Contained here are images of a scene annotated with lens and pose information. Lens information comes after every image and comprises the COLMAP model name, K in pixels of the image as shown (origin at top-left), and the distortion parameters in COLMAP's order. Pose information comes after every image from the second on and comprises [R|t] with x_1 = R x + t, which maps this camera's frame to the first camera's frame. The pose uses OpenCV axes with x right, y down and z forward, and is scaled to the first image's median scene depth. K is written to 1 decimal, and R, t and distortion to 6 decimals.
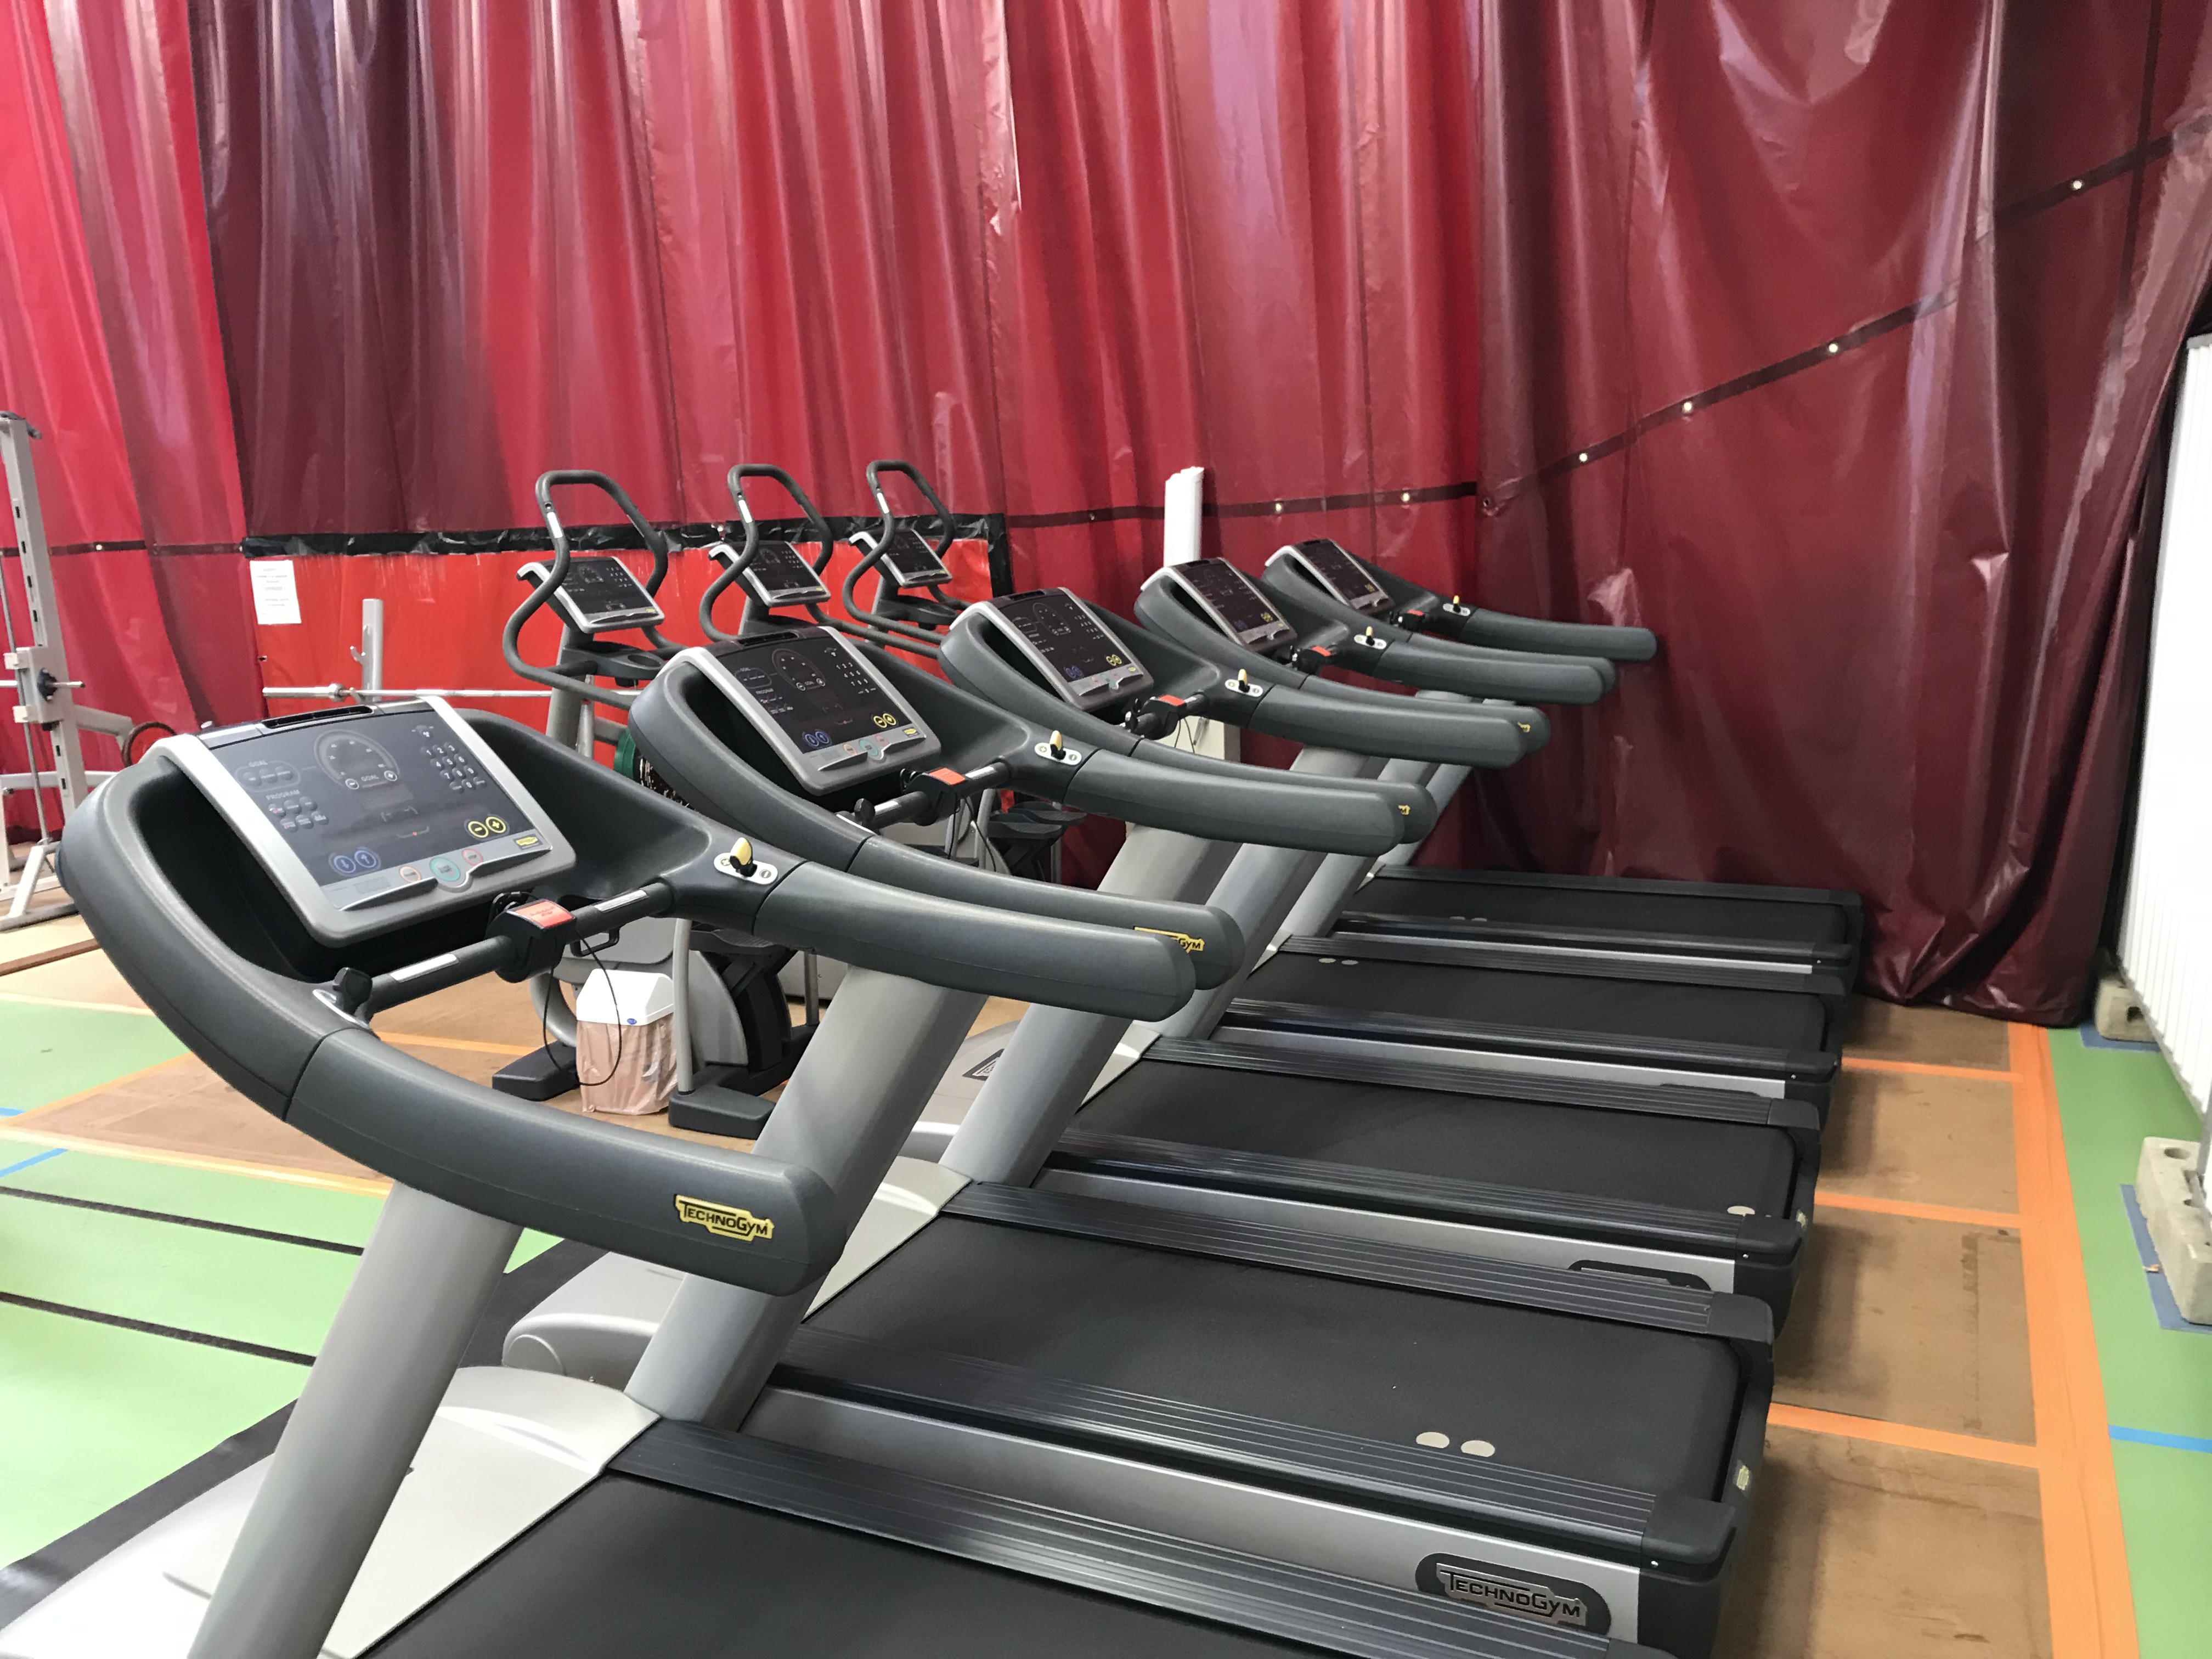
lens RADIAL K [[1818.7, 0, 1082.8], [0, 1818.7, 835.9], [0, 0, 1]] dist [0.034306, -0.043780]
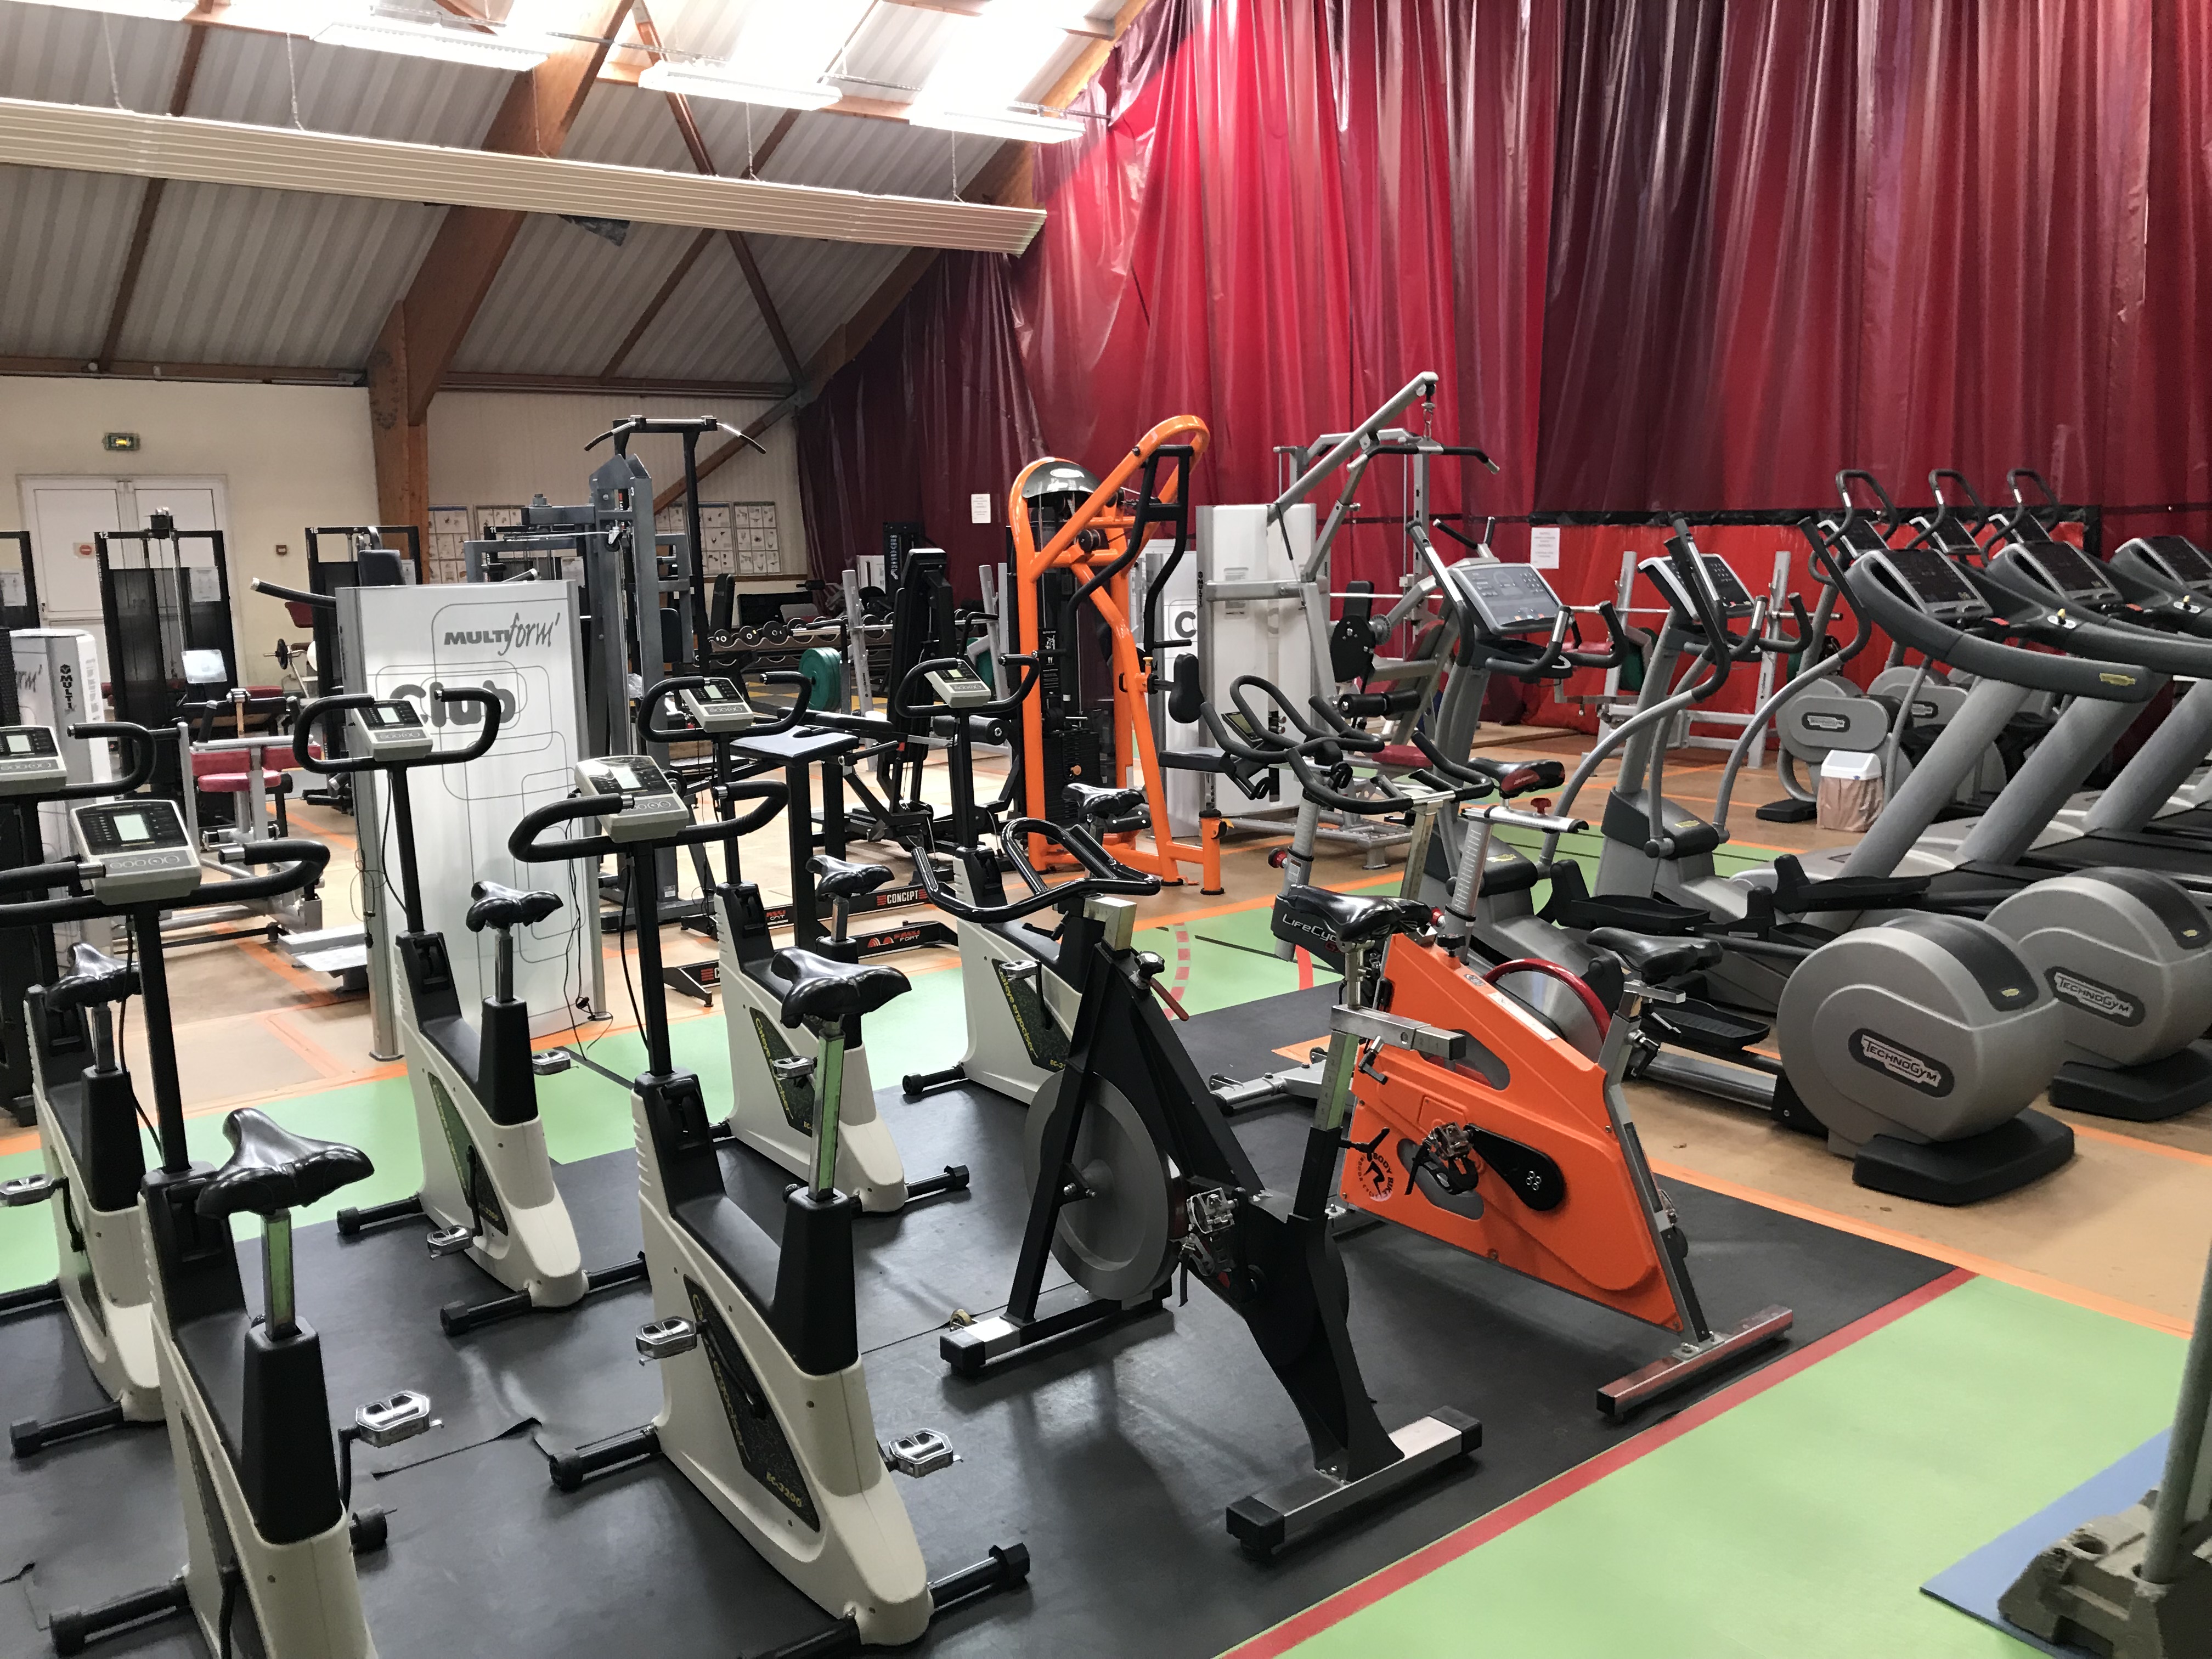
lens RADIAL K [[1818.7, 0, 1093.1], [0, 1818.7, 828.0], [0, 0, 1]] dist [0.034306, -0.043780]
pose [[0.889747, 0.106197, -0.443928, -0.085890], [-0.111634, 0.993651, 0.013958, 0.158723], [0.442592, 0.037139, 0.895954, -0.706887]]
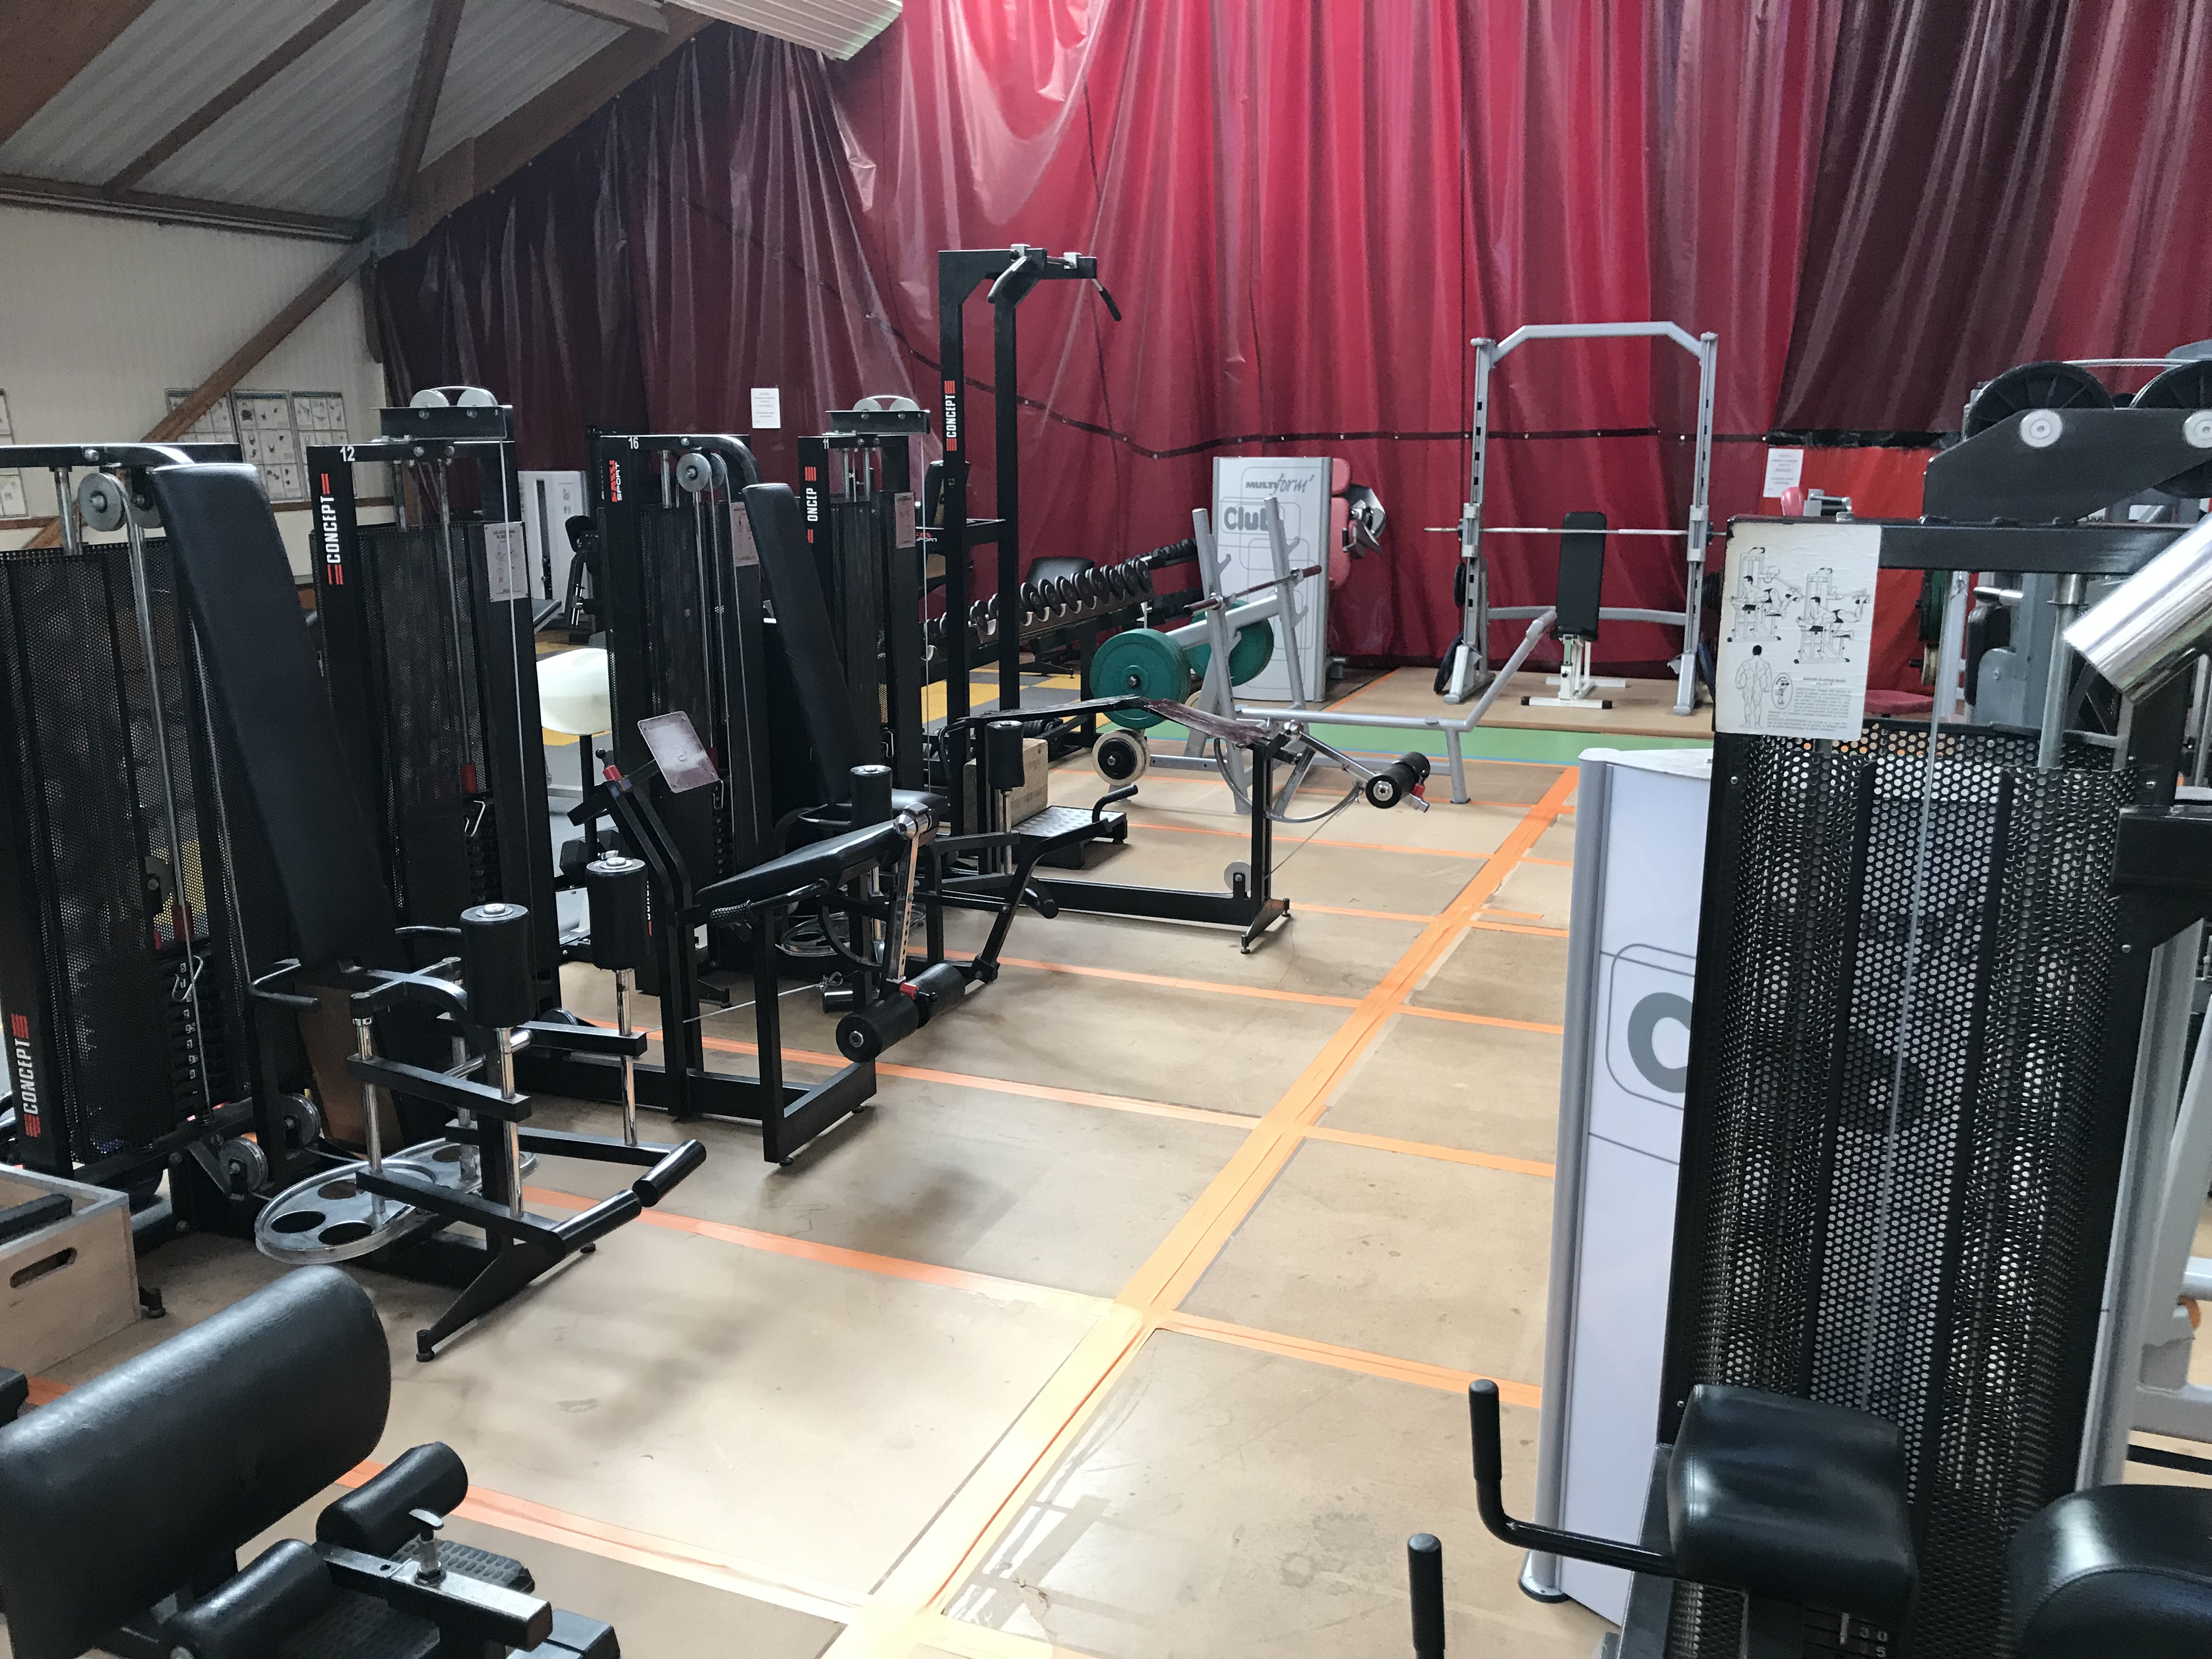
lens RADIAL K [[1818.7, 0, 1070.7], [0, 1818.7, 840.3], [0, 0, 1]] dist [0.034306, -0.043780]
pose [[0.998249, 0.035260, 0.047487, -1.273026], [-0.036782, 0.998825, 0.031564, 0.136063], [-0.046319, -0.033256, 0.998373, -0.377077]]
